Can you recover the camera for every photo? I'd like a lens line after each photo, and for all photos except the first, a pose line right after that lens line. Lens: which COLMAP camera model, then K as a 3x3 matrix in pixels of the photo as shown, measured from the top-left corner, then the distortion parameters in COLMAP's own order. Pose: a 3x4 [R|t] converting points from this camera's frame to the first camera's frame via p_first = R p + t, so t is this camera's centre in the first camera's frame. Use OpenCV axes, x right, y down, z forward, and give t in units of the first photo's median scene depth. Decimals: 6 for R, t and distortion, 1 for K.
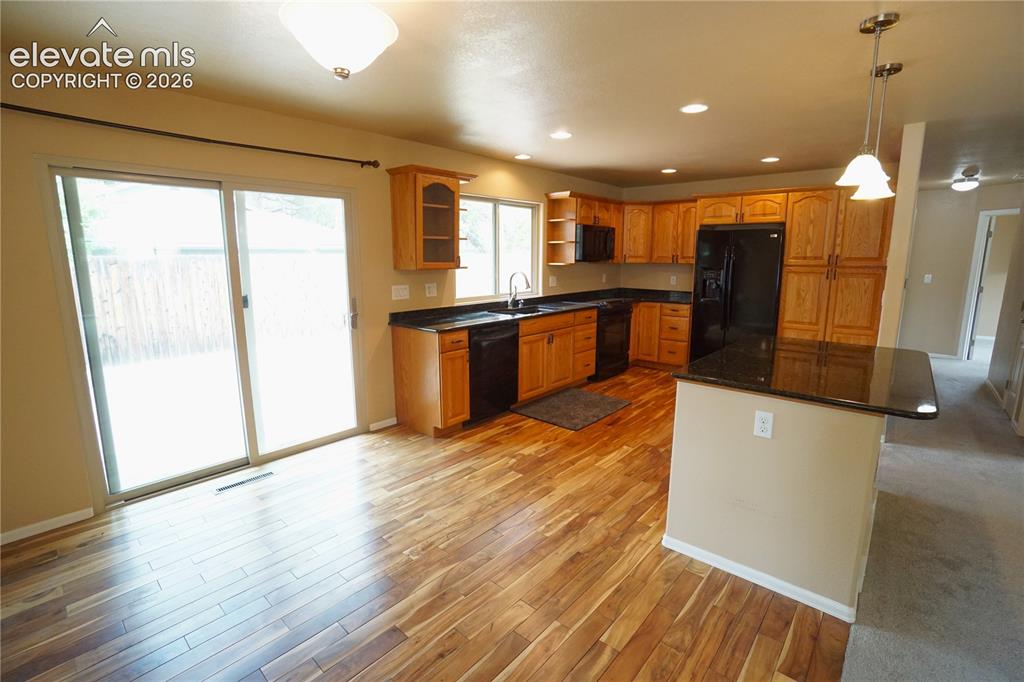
lens RADIAL K [[458.2, 0, 507.1], [0, 458.2, 336.4], [0, 0, 1]] dist [-0.065090, 0.022247]
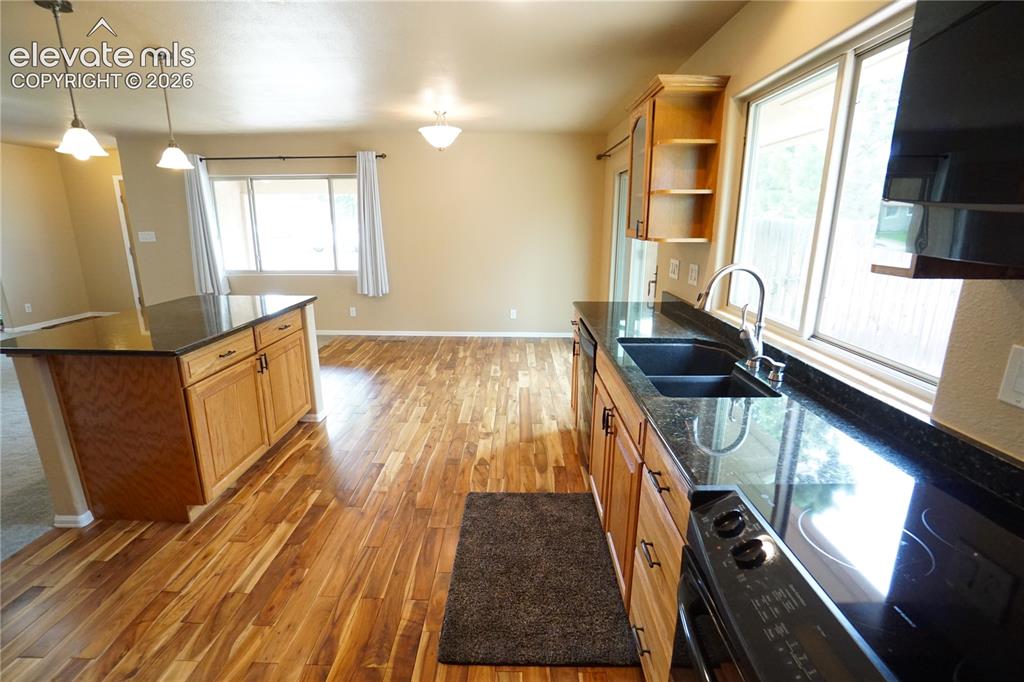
lens RADIAL K [[458.2, 0, 507.1], [0, 458.2, 336.4], [0, 0, 1]] dist [-0.065090, 0.022247]
pose [[-0.756686, 0.159930, -0.633915, 0.449444], [-0.113547, 0.922734, 0.368334, -0.226068], [0.643842, 0.350692, -0.680060, 1.295762]]
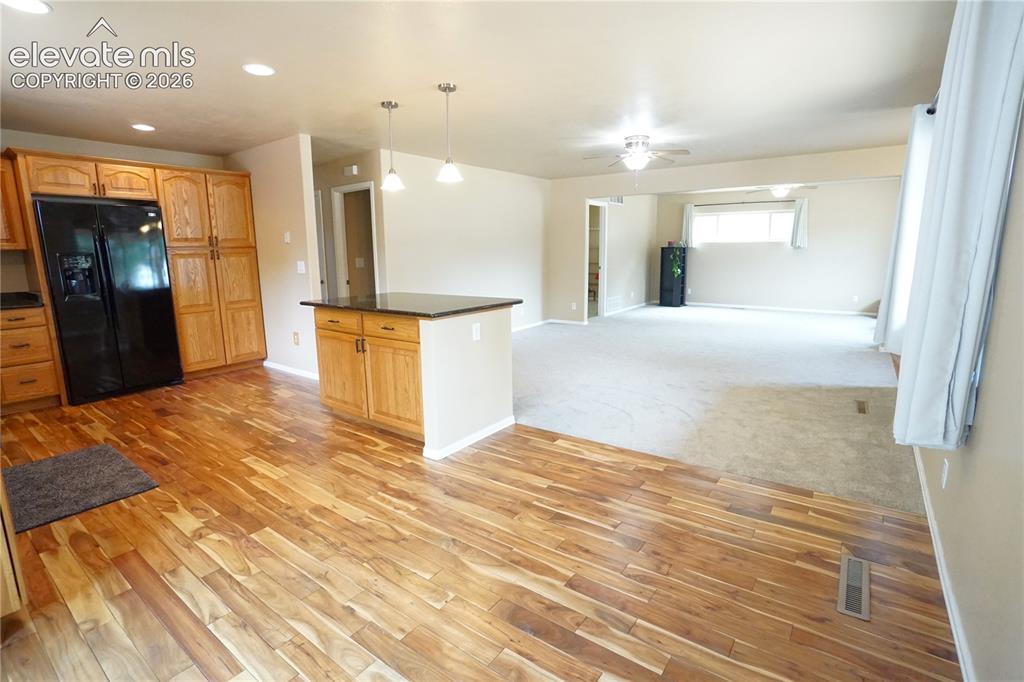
lens RADIAL K [[485.6, 0, 506.9], [0, 485.6, 338.1], [0, 0, 1]] dist [-0.070382, 0.026668]
pose [[-0.093405, -0.171741, 0.980704, -0.495532], [0.183284, 0.965210, 0.186484, -0.034631], [-0.978612, 0.197166, -0.058678, 0.461254]]
